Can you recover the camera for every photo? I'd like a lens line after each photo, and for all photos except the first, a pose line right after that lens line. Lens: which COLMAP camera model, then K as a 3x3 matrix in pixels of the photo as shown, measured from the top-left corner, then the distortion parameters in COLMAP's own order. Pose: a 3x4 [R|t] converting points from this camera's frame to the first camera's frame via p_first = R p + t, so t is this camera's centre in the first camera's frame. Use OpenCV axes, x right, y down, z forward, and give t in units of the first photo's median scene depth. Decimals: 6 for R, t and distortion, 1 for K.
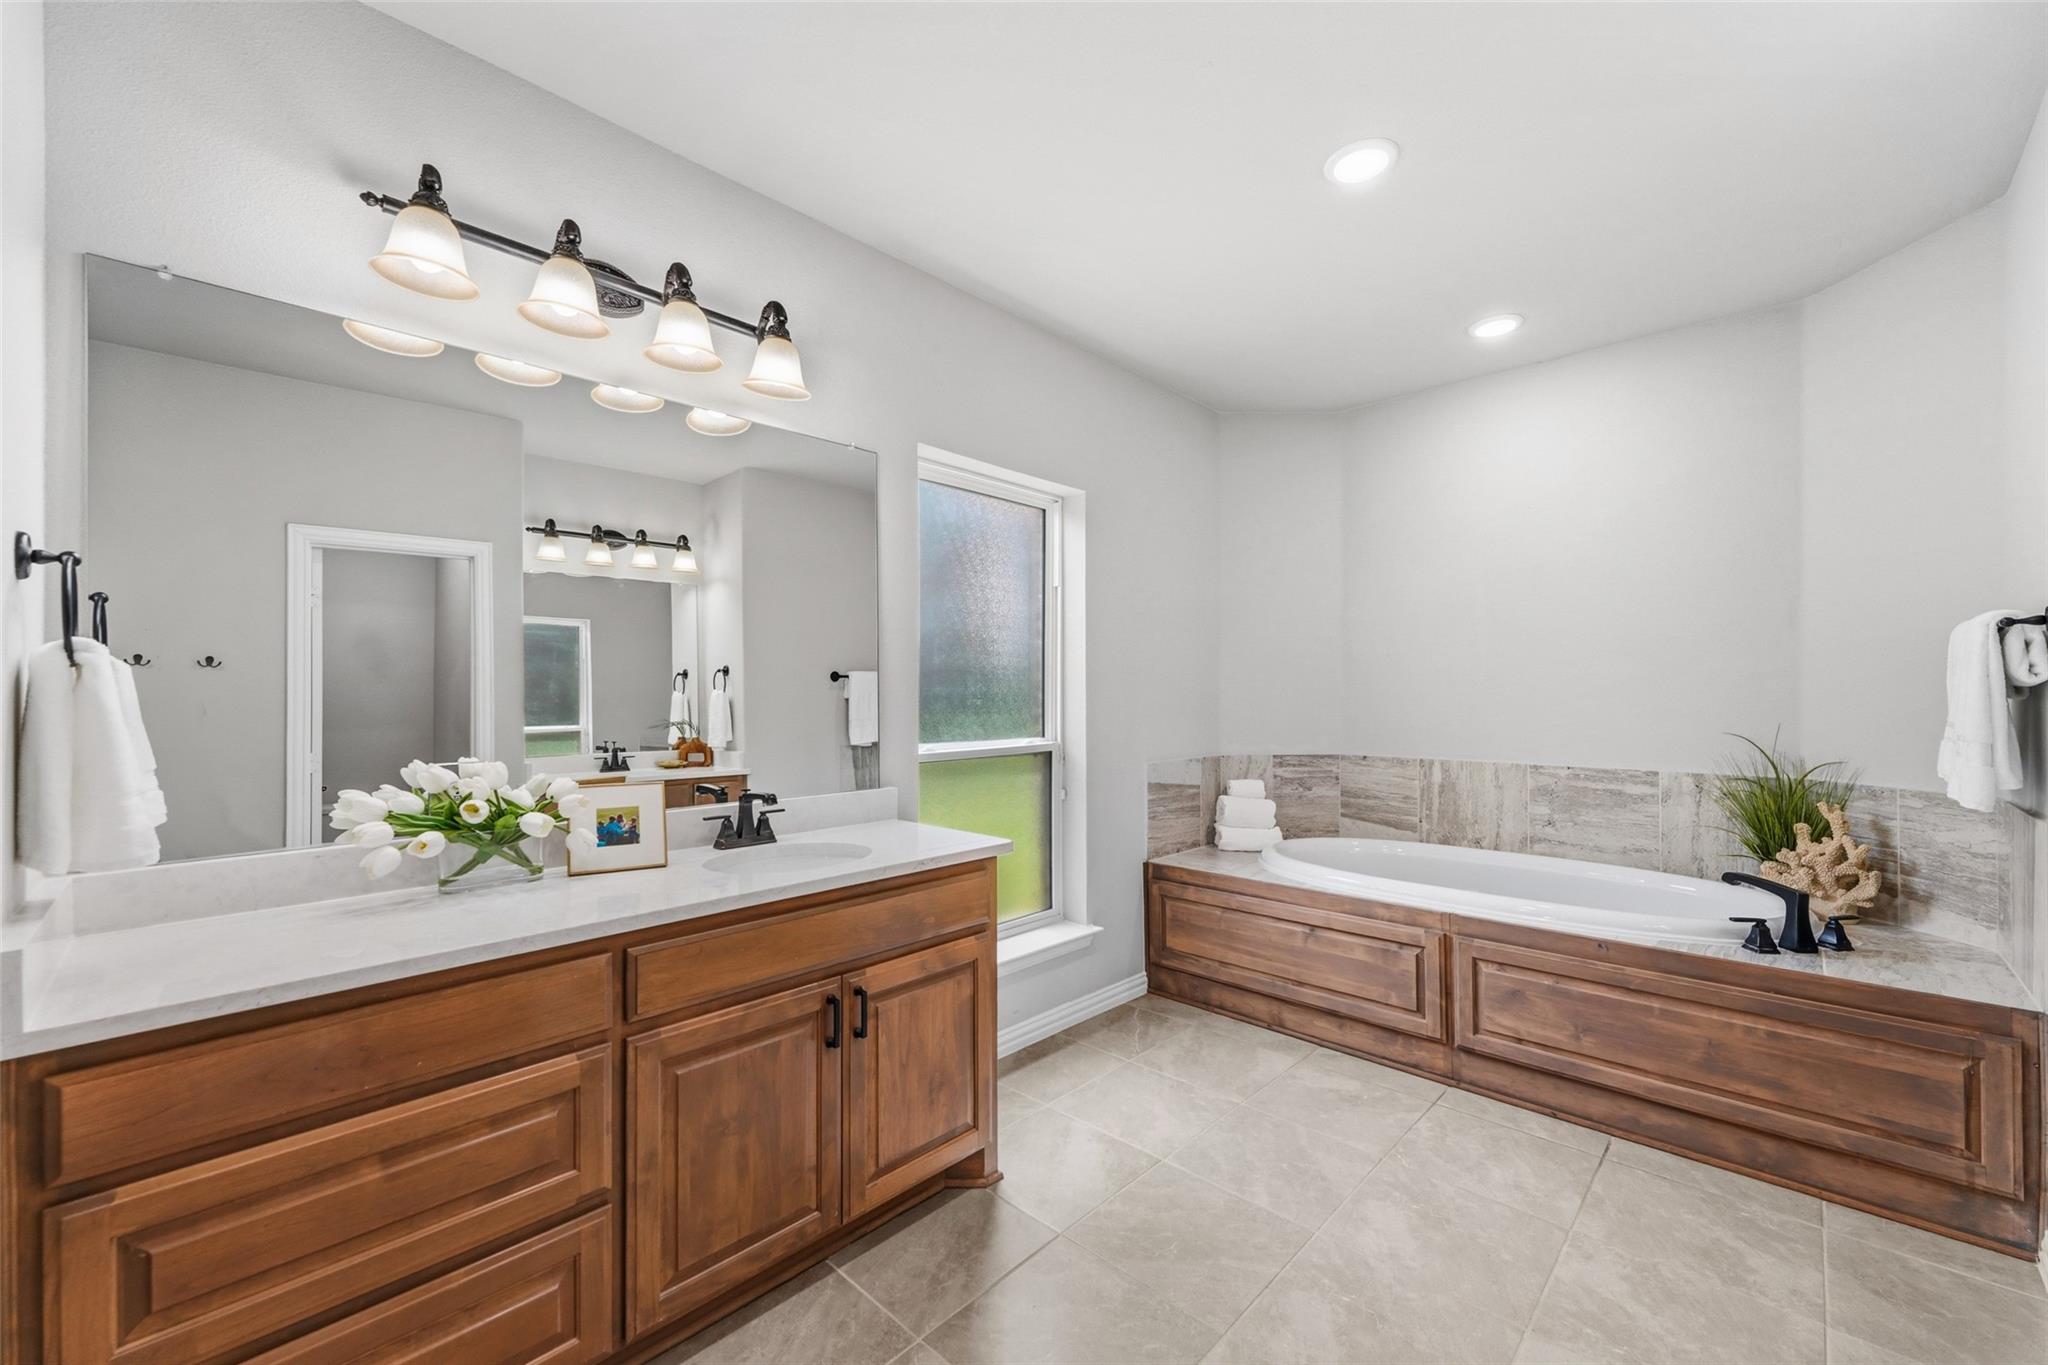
lens RADIAL K [[808.7, 0, 1014.9], [0, 808.7, 700.8], [0, 0, 1]] dist [0.018202, 0.000016]
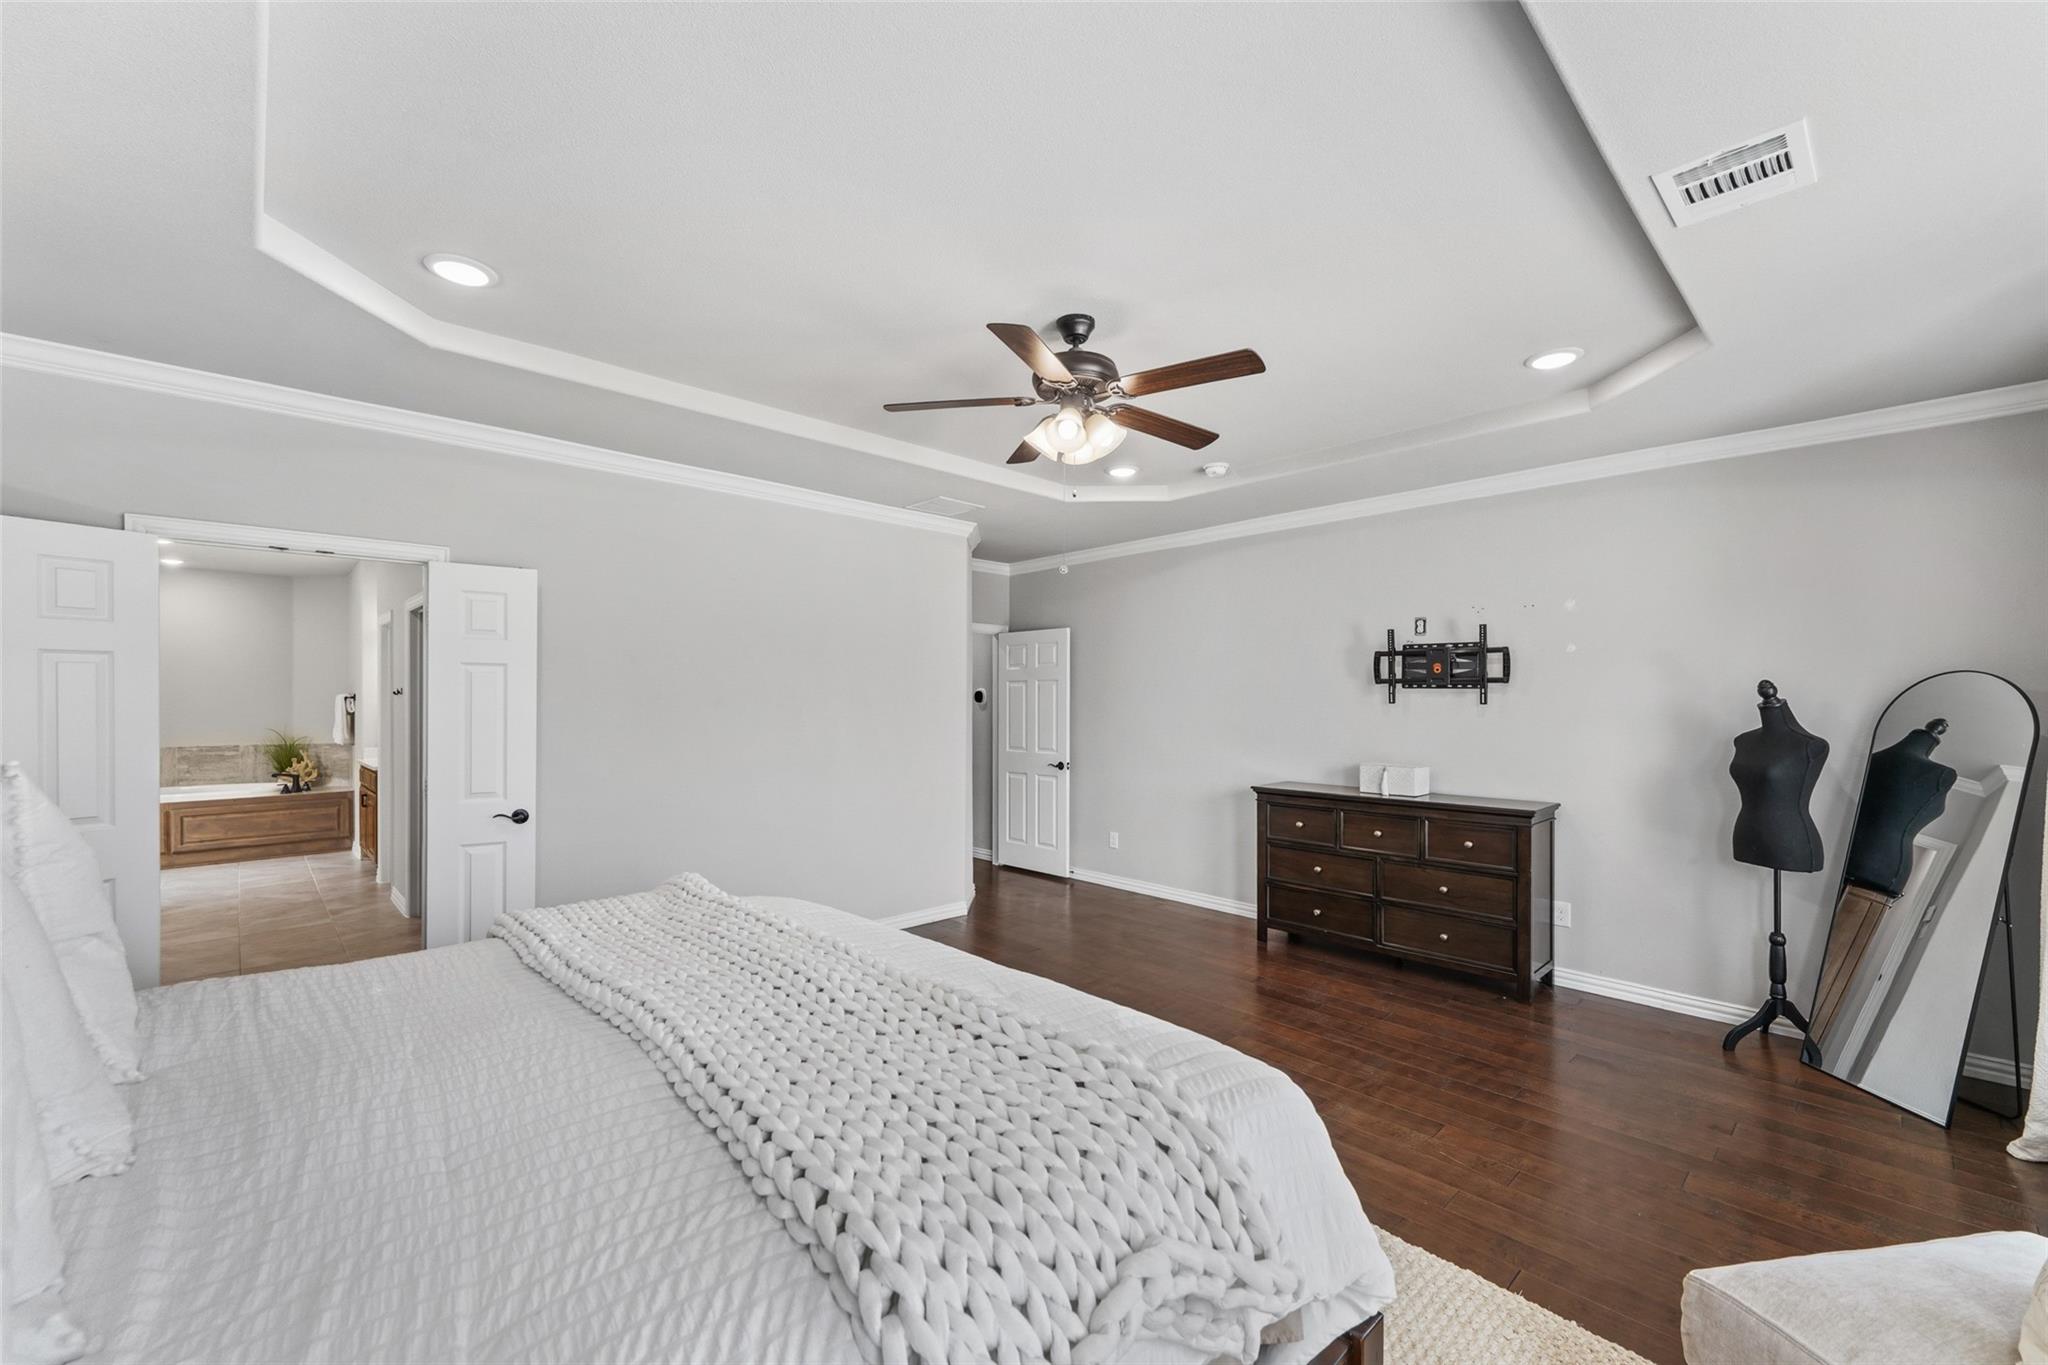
lens RADIAL K [[808.7, 0, 1014.9], [0, 808.7, 700.8], [0, 0, 1]] dist [0.018202, 0.000016]
pose [[0.047019, -0.002320, 0.998891, -2.051610], [0.008675, 0.999961, 0.001914, -0.044924], [-0.998856, 0.008576, 0.047037, -1.901675]]
